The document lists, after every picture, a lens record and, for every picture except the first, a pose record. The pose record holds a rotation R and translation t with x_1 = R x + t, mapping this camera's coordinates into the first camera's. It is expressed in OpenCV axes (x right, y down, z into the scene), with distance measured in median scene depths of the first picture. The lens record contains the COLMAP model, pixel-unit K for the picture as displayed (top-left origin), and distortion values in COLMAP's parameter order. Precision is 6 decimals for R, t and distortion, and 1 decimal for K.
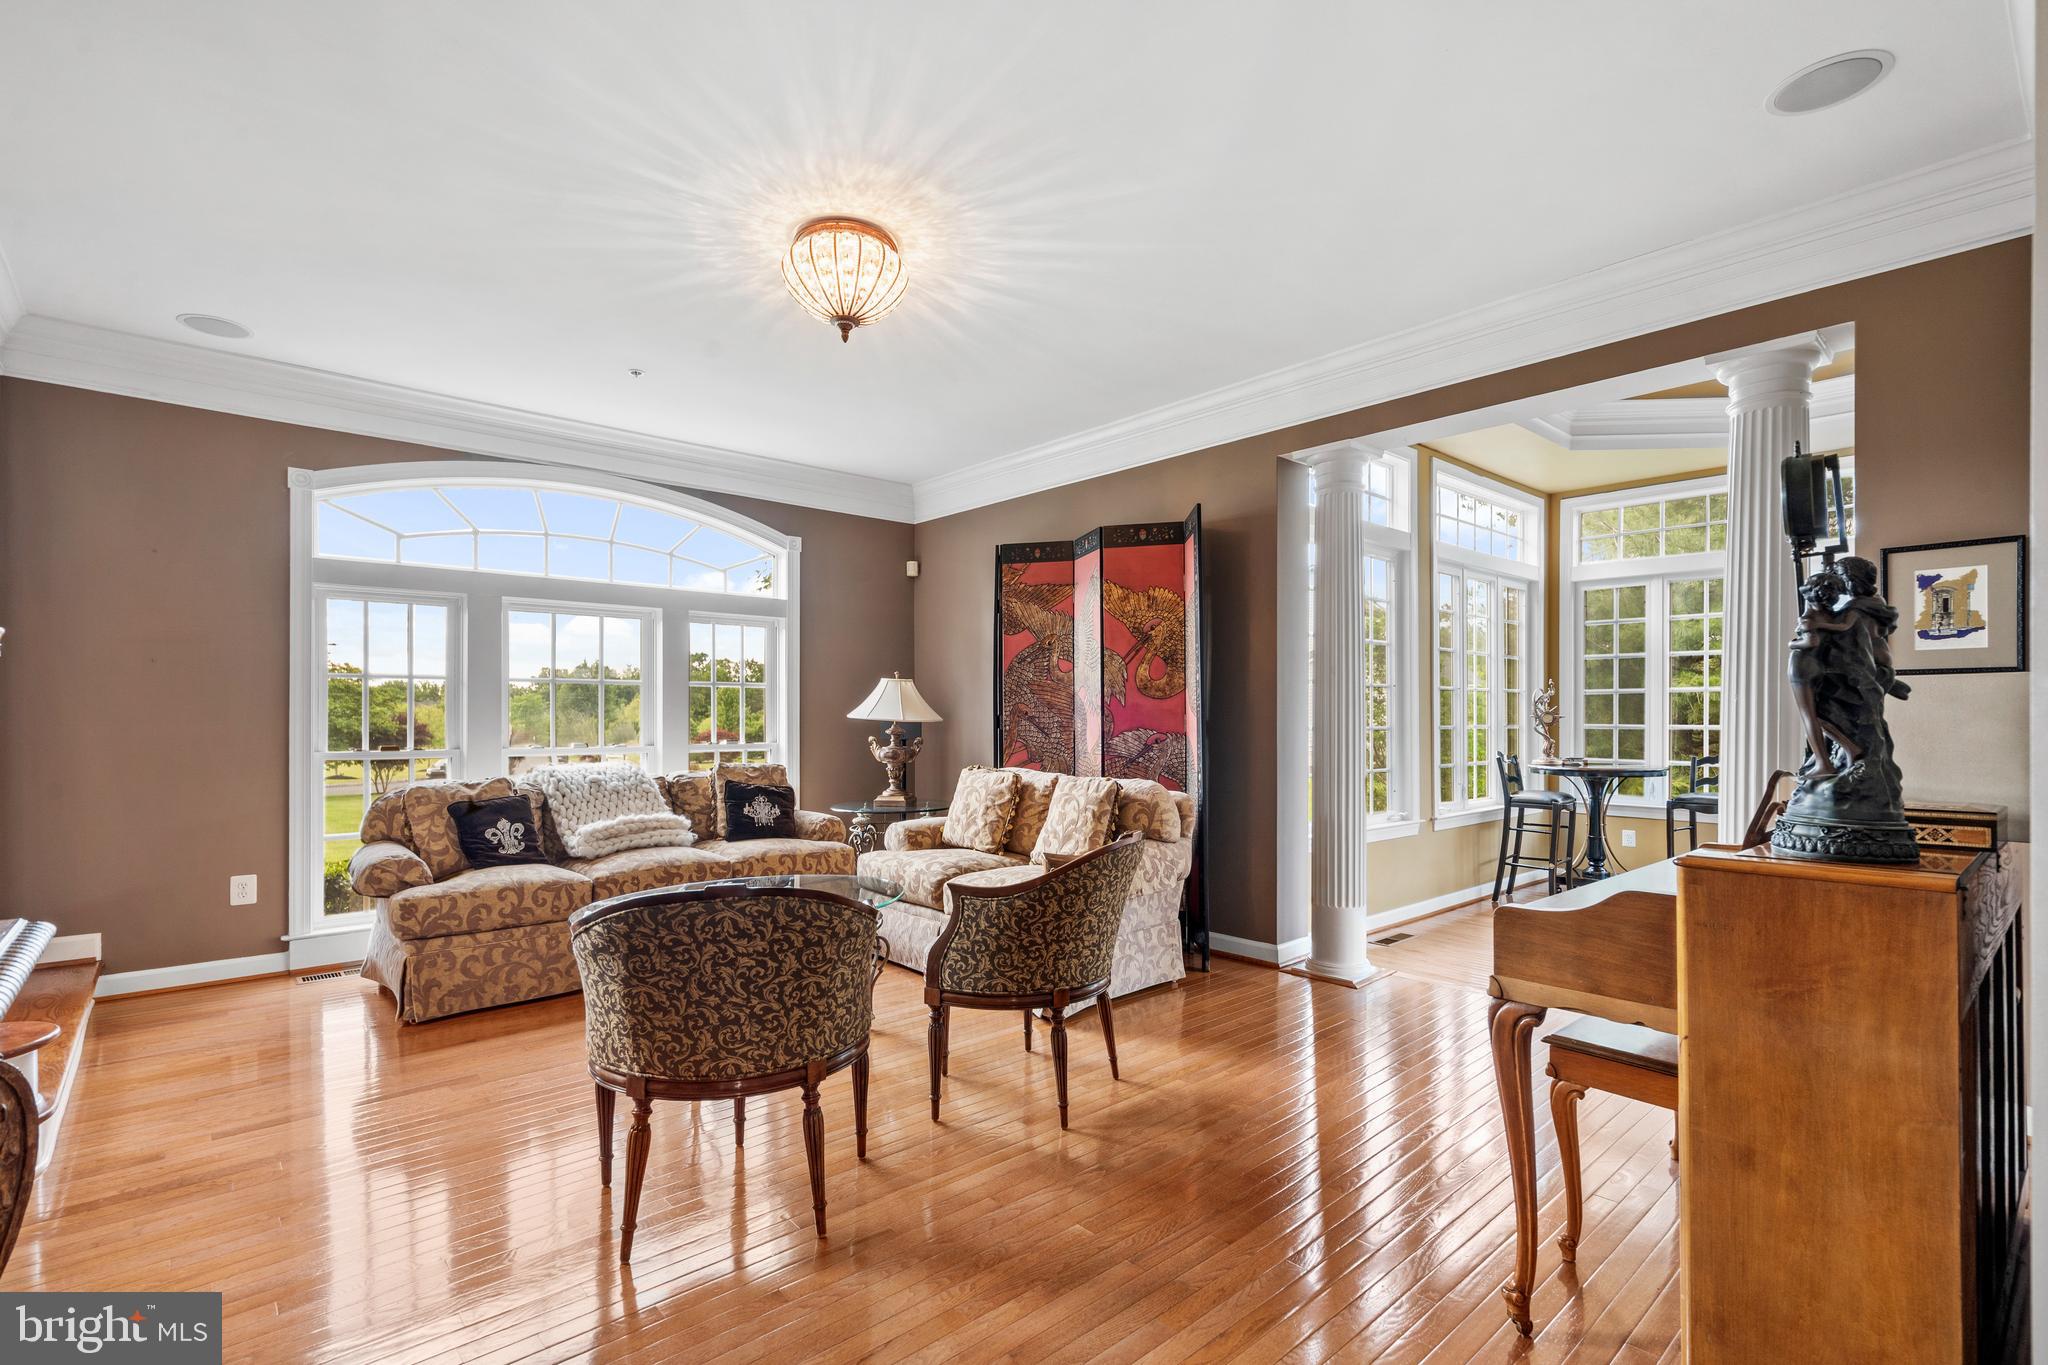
lens RADIAL K [[954.7, 0, 1033.8], [0, 954.7, 705.2], [0, 0, 1]] dist [0.001469, 0.000150]
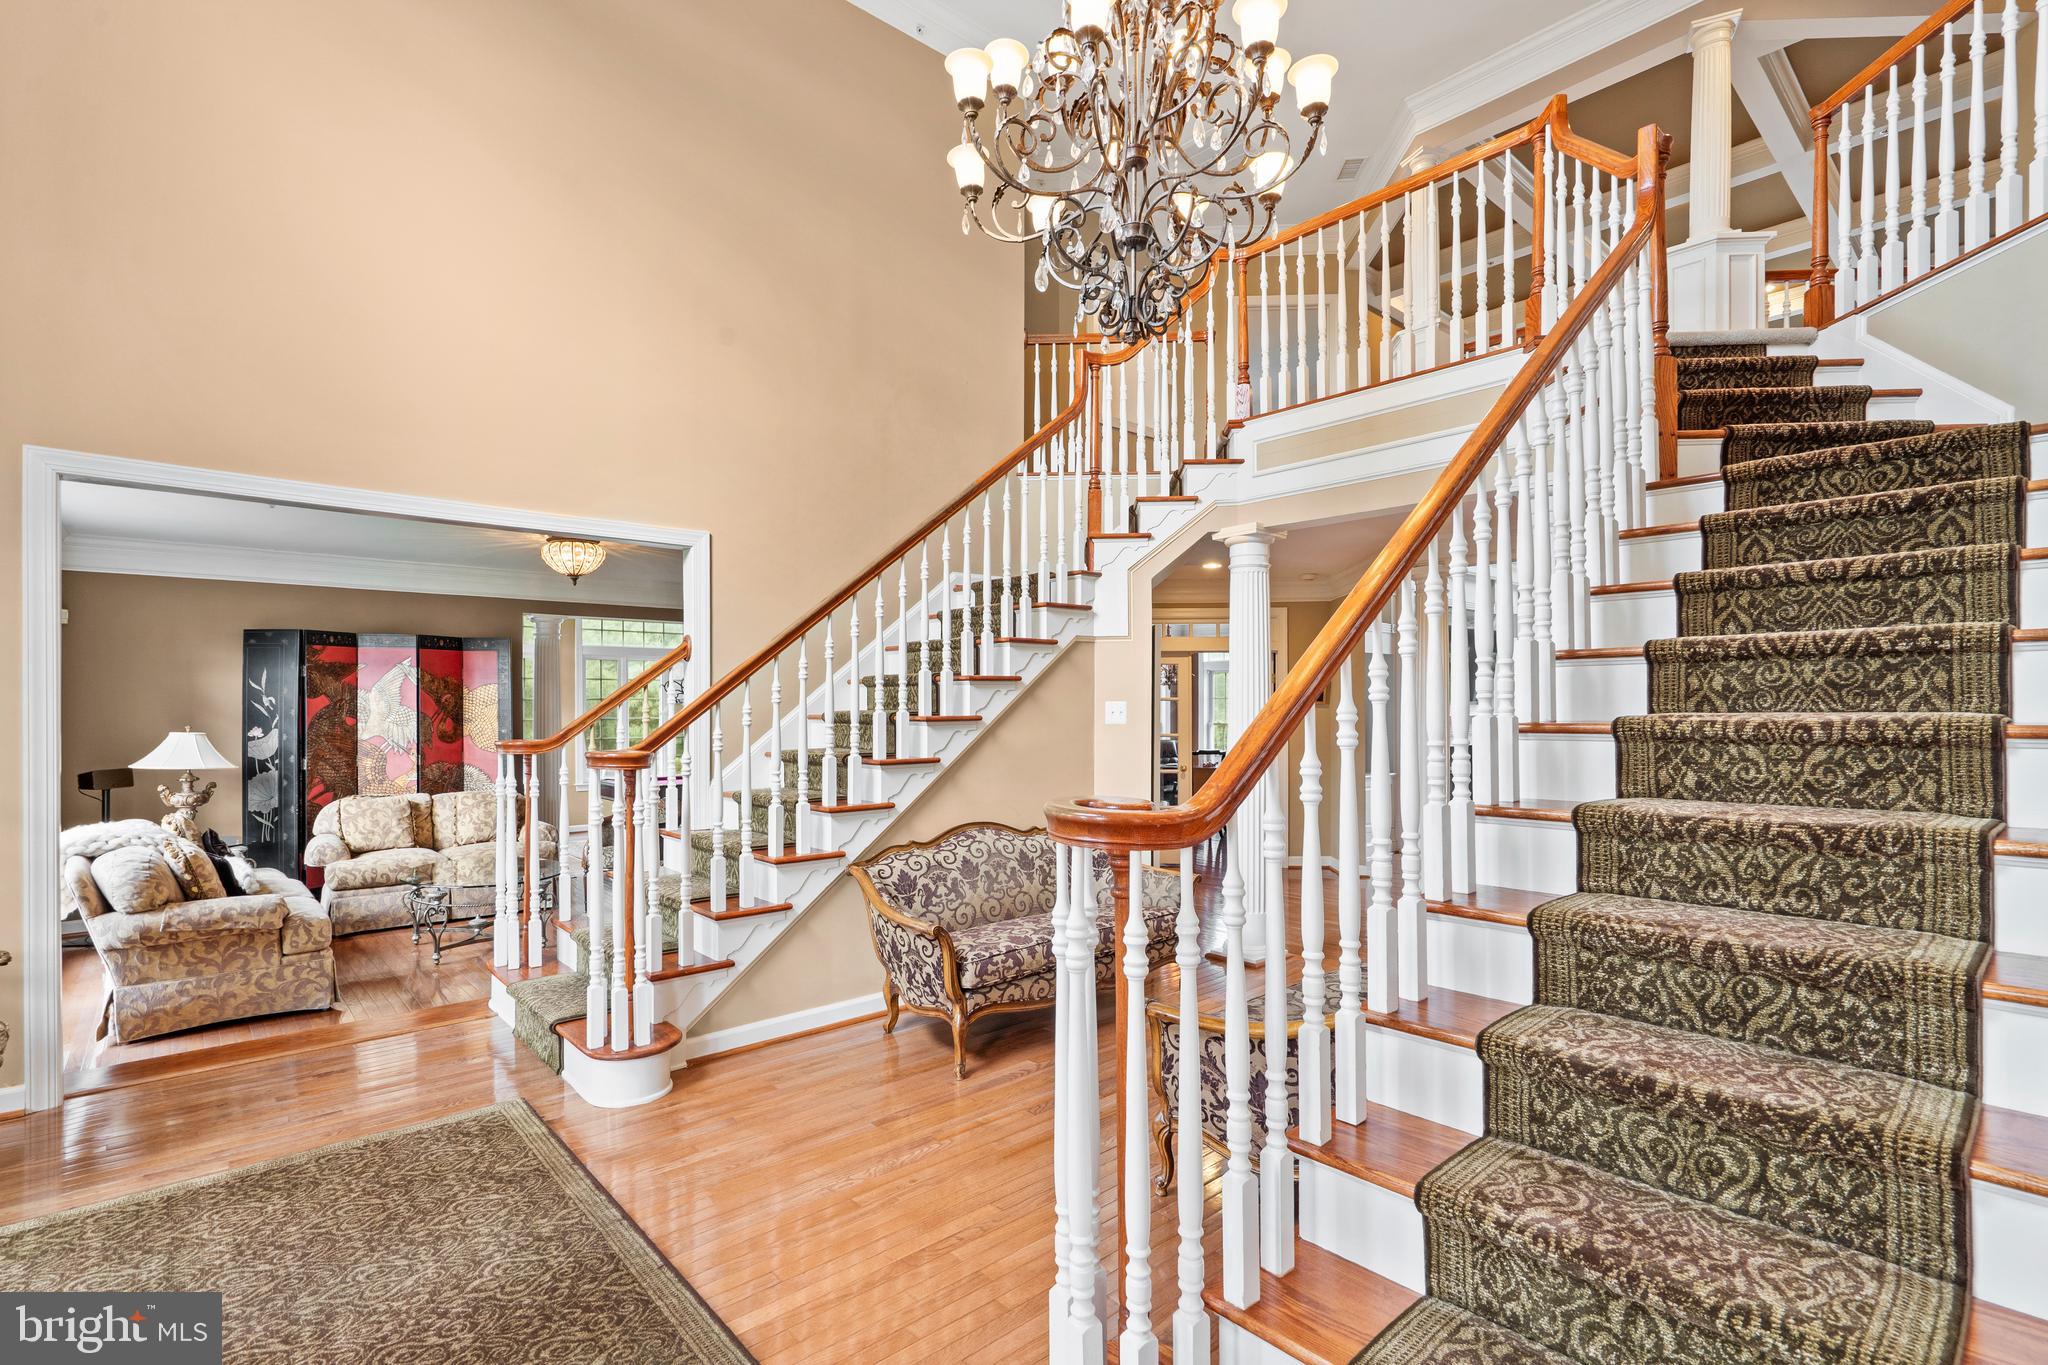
lens RADIAL K [[954.7, 0, 1033.8], [0, 954.7, 705.2], [0, 0, 1]] dist [0.001469, 0.000150]
pose [[-0.001841, -0.002395, 0.999995, -1.371641], [-0.001079, 0.999997, 0.002393, -0.068959], [-0.999998, -0.001074, -0.001843, -0.009975]]
